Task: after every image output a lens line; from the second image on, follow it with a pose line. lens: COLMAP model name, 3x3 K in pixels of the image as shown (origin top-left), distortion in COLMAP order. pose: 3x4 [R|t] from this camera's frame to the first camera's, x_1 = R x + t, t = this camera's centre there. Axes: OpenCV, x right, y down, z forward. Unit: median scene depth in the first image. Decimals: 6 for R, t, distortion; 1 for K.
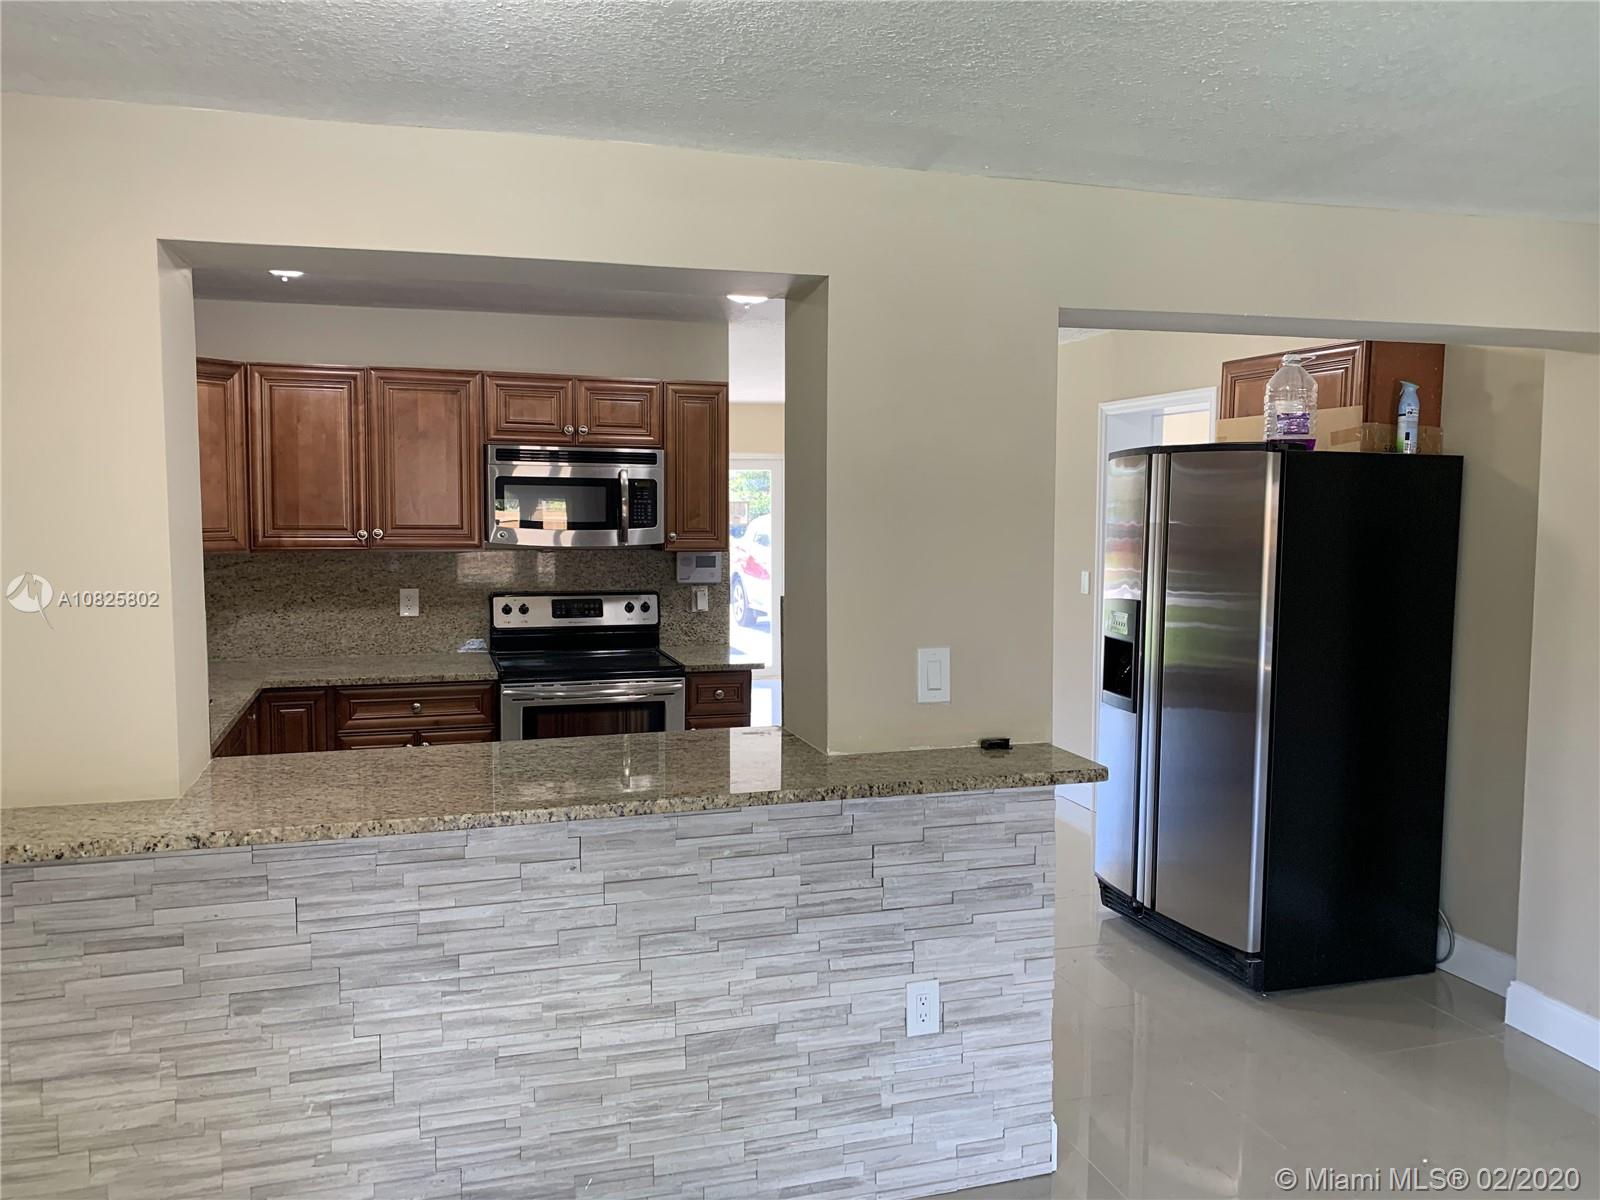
lens RADIAL K [[1215.9, 0, 798.2], [0, 1215.9, 586.0], [0, 0, 1]] dist [0.026510, -0.031825]
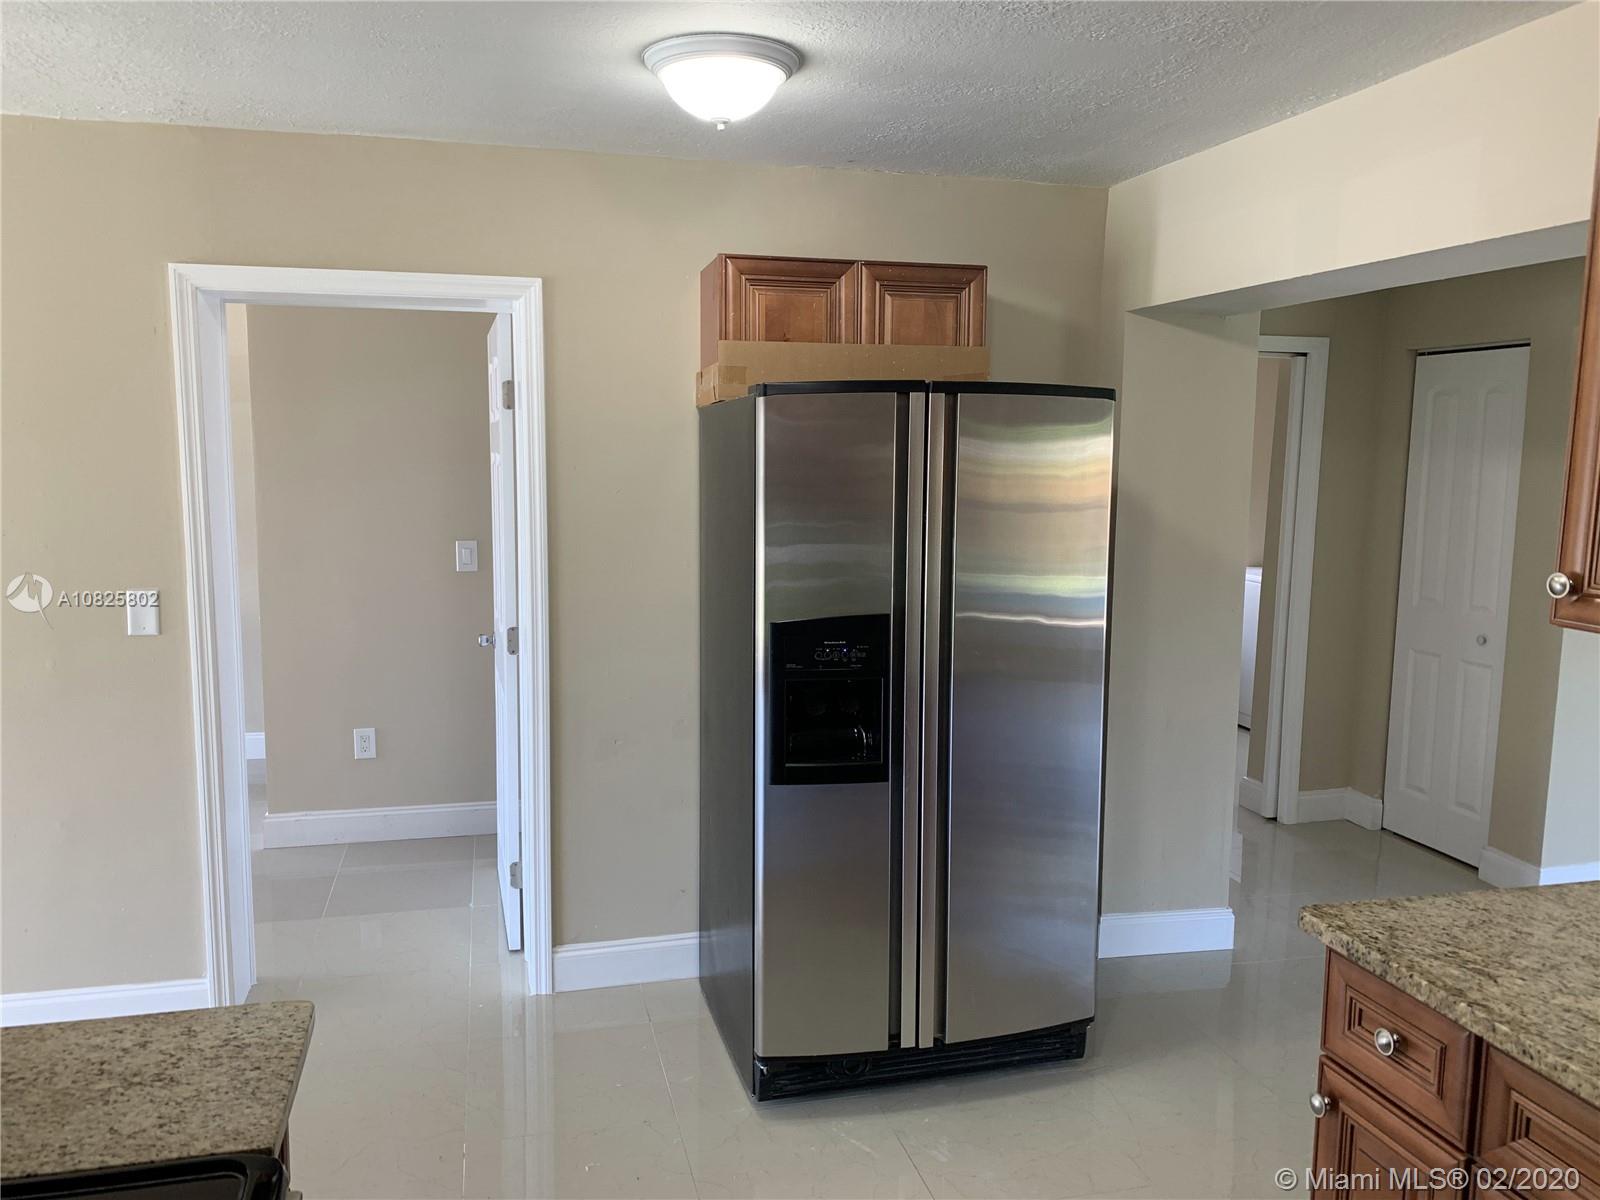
lens RADIAL K [[1215.9, 0, 771.1], [0, 1215.9, 606.1], [0, 0, 1]] dist [0.026510, -0.031825]
pose [[0.061196, -0.130050, 0.989617, -0.591619], [0.059854, 0.990169, 0.126422, -0.126575], [-0.996330, 0.051496, 0.068379, 1.609713]]
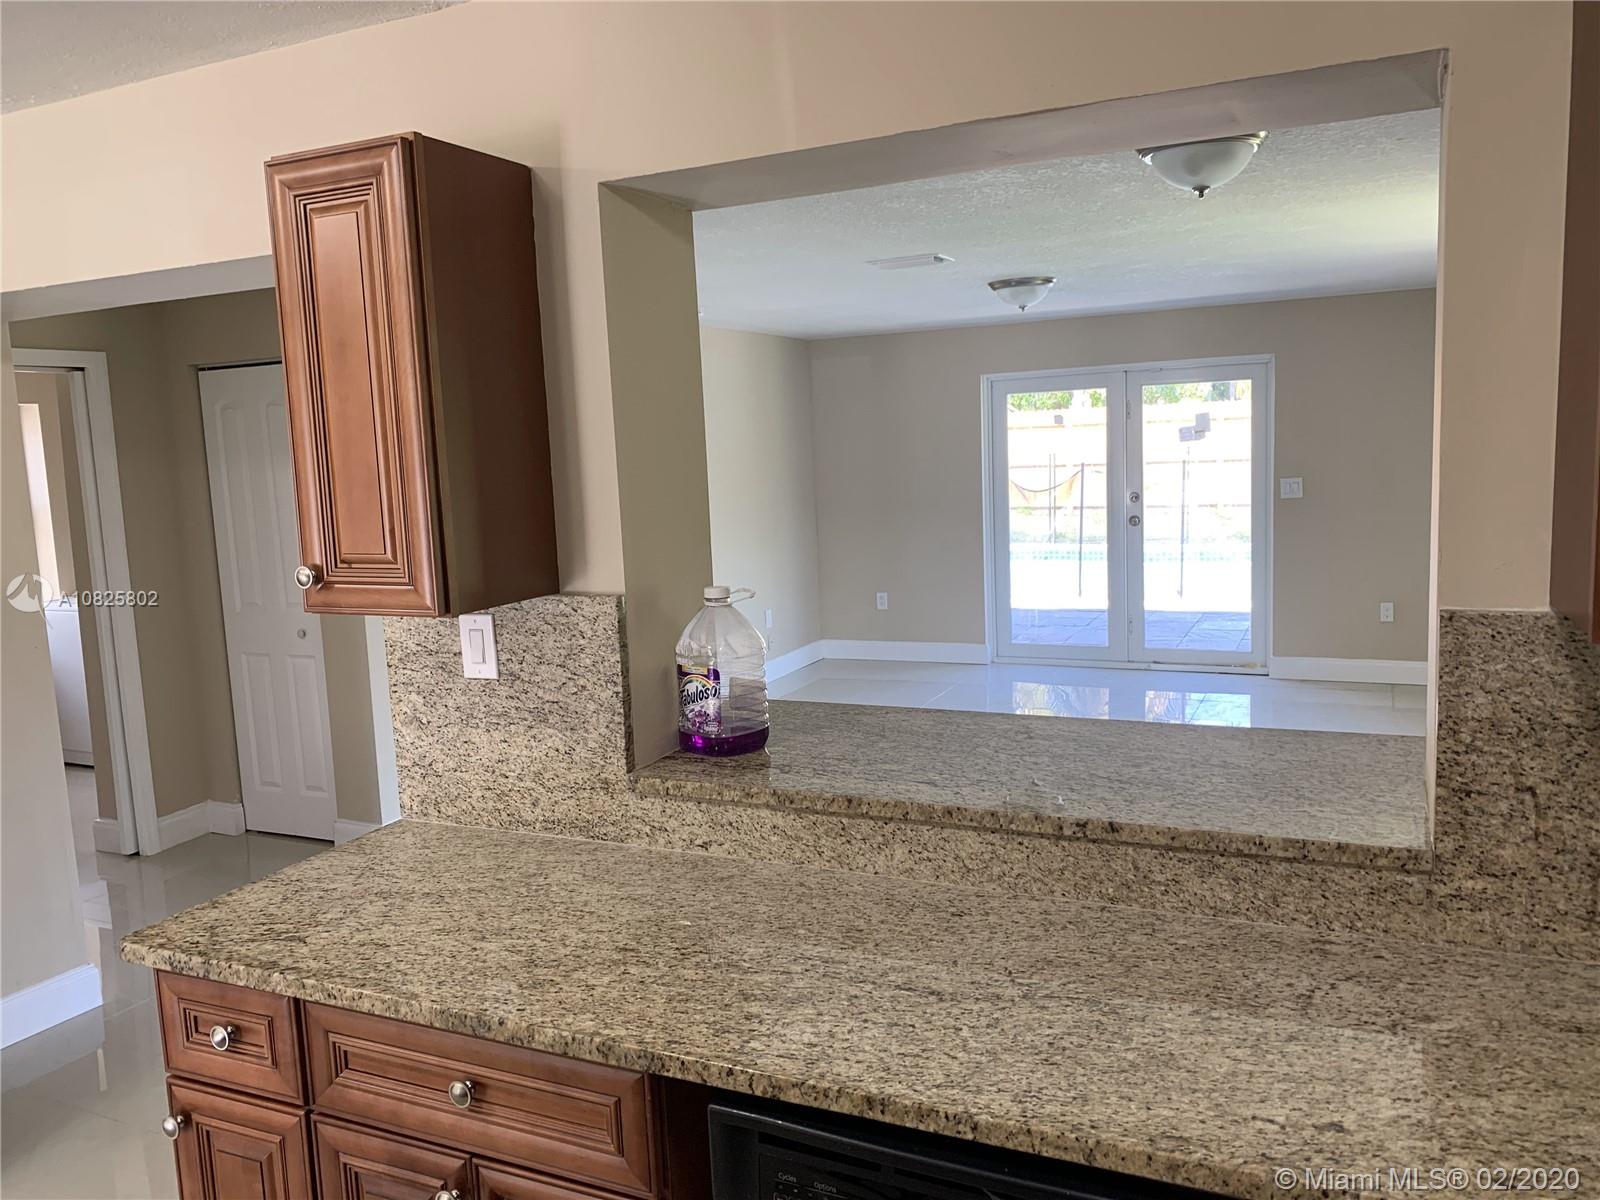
lens RADIAL K [[1215.9, 0, 797.3], [0, 1215.9, 591.1], [0, 0, 1]] dist [0.026510, -0.031825]
pose [[-0.744308, -0.049545, 0.665996, -0.625520], [0.092697, 0.979927, 0.176495, -0.123223], [-0.661372, 0.193102, -0.724775, 1.569529]]
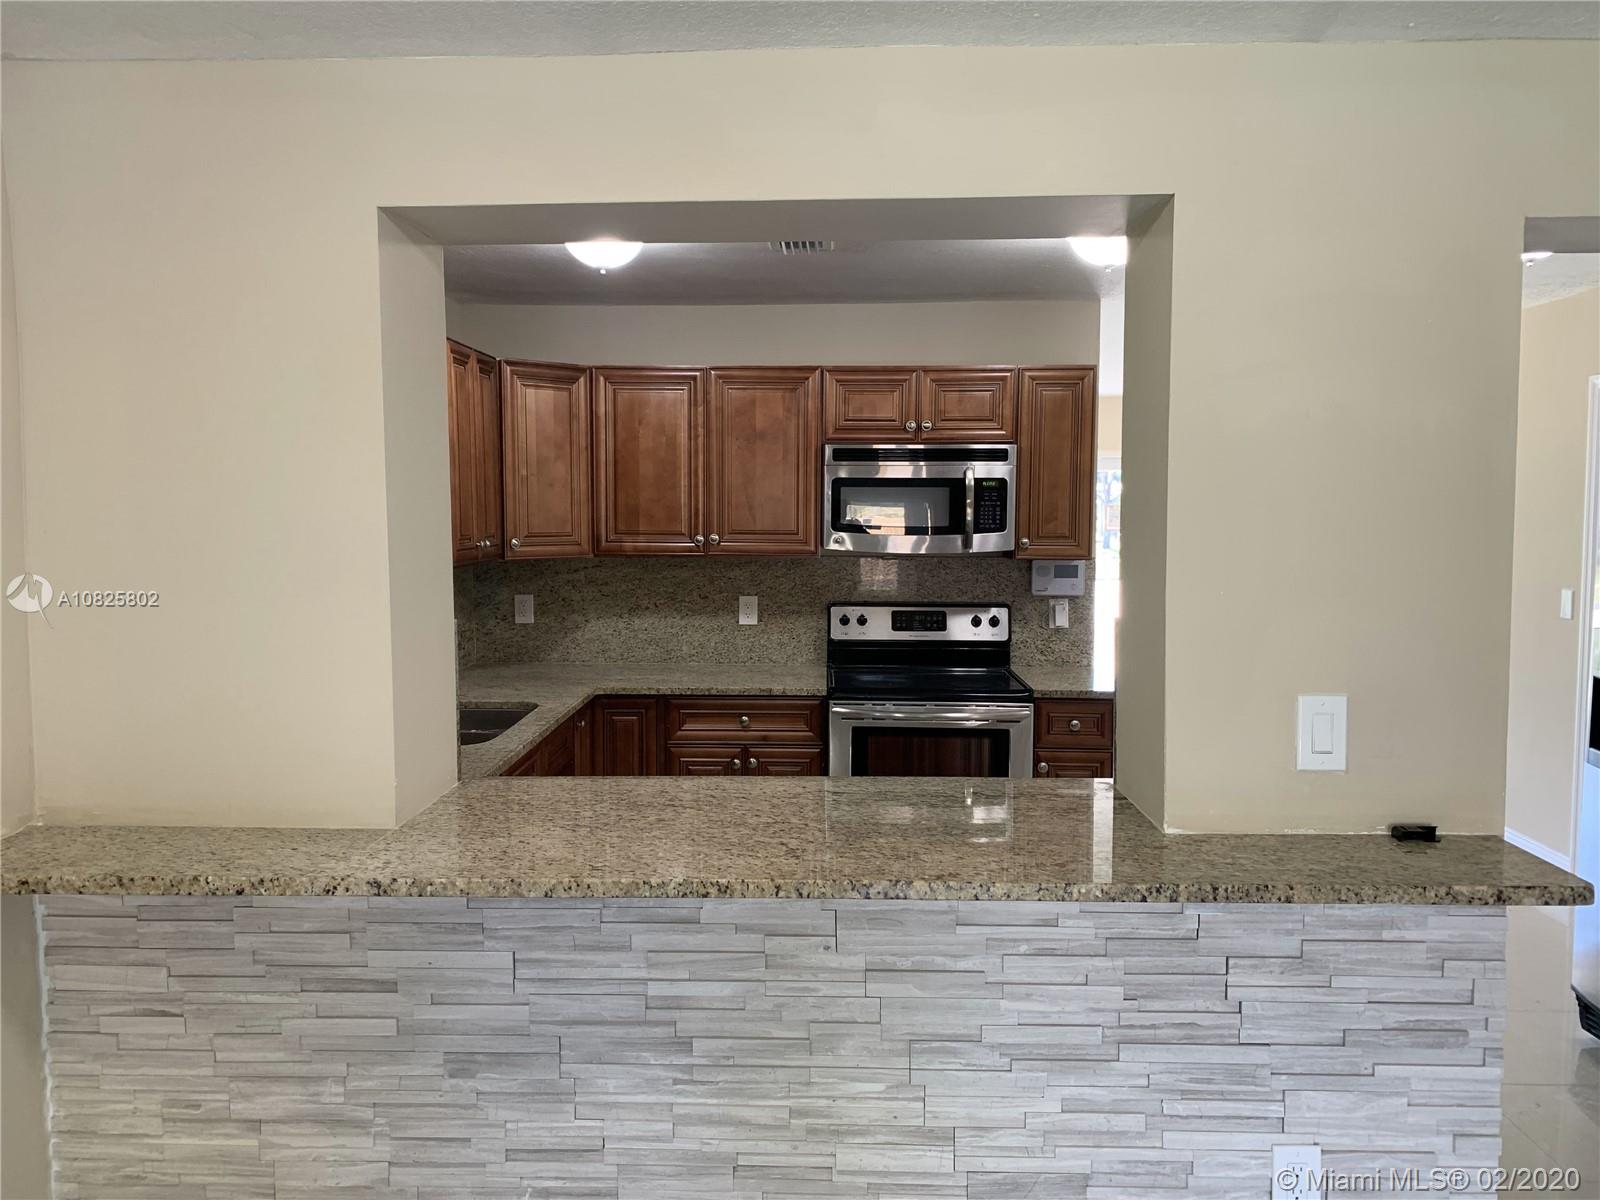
lens RADIAL K [[1215.9, 0, 787.5], [0, 1215.9, 591.1], [0, 0, 1]] dist [0.026510, -0.031825]
pose [[0.944727, 0.017419, -0.327395, 0.047089], [-0.018132, 0.999835, 0.000874, -0.005986], [0.327356, 0.005110, 0.944887, 0.199444]]
